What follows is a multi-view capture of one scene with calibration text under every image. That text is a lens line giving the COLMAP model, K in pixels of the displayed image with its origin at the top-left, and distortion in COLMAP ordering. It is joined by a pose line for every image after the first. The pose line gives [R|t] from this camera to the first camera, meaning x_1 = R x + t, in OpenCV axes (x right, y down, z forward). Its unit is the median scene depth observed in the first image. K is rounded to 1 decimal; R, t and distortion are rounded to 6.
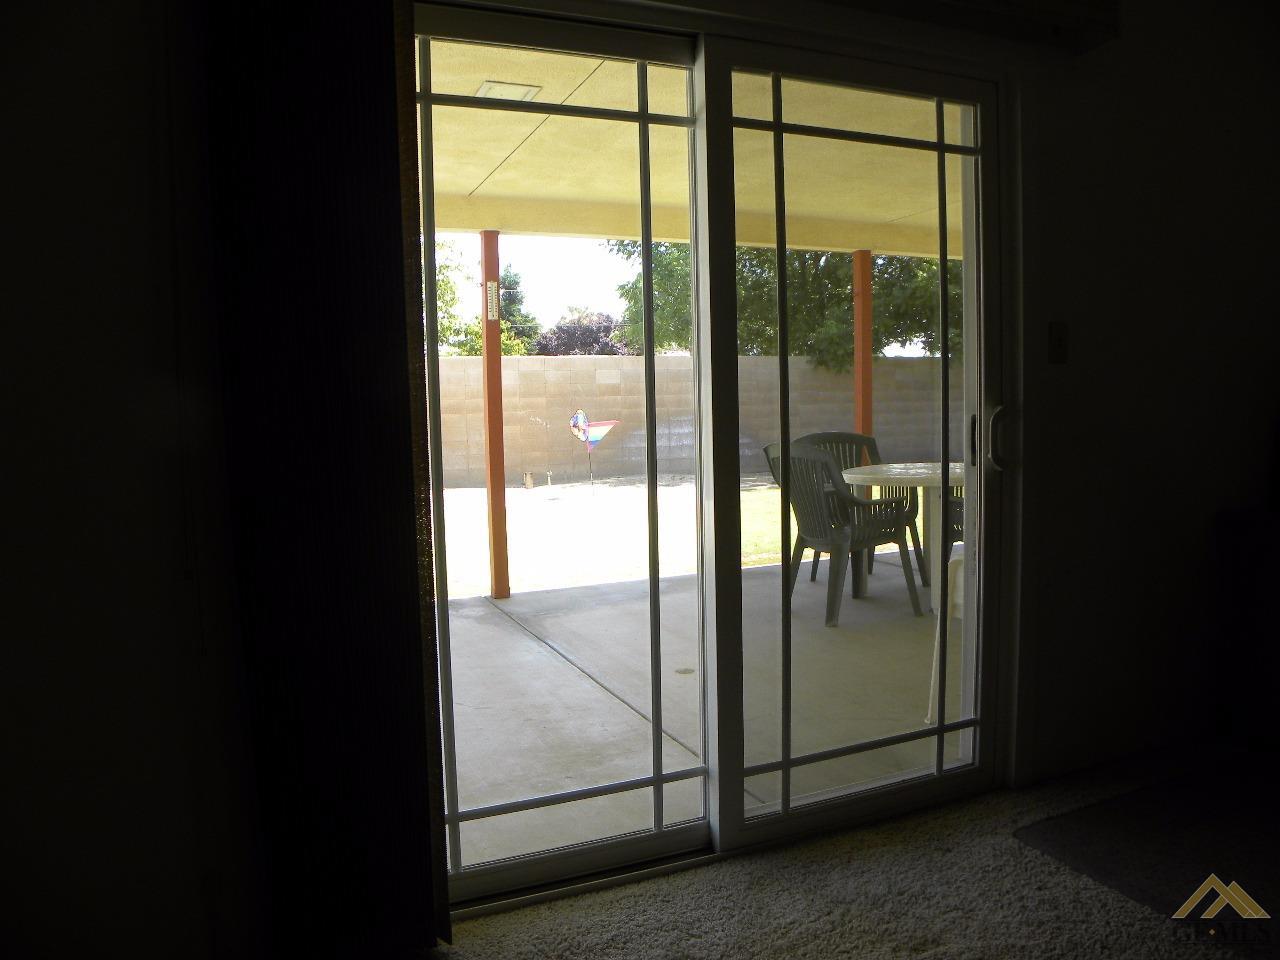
lens RADIAL K [[970.2, 0, 650.7], [0, 970.2, 477.4], [0, 0, 1]] dist [-0.167555, 0.115198]
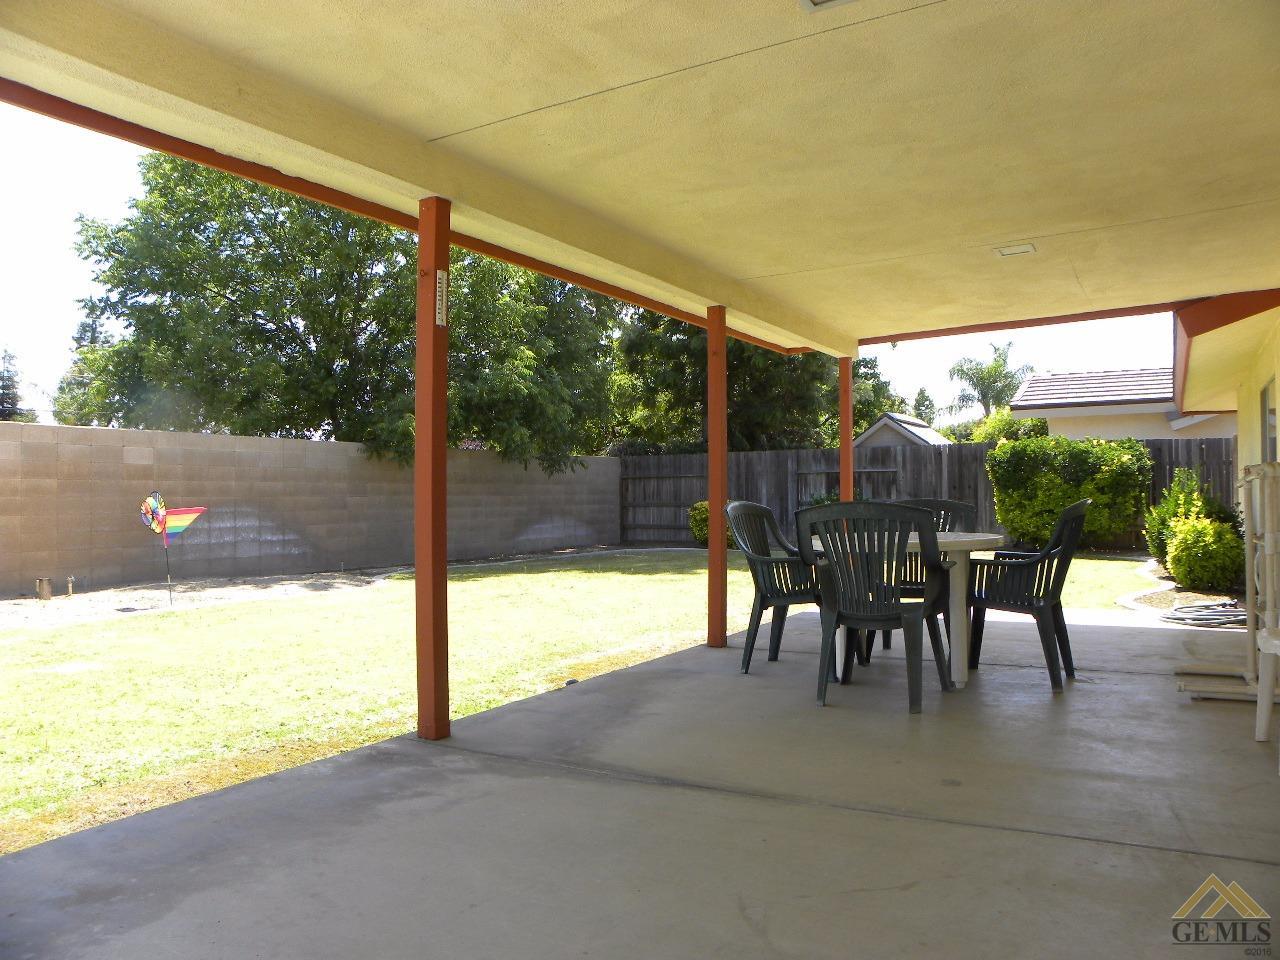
lens RADIAL K [[970.2, 0, 650.7], [0, 970.2, 477.4], [0, 0, 1]] dist [-0.167555, 0.115198]
pose [[0.795117, 0.027104, 0.605850, -0.181254], [0.041225, 0.994274, -0.098585, 0.006486], [-0.605053, 0.103363, 0.789447, 0.153320]]
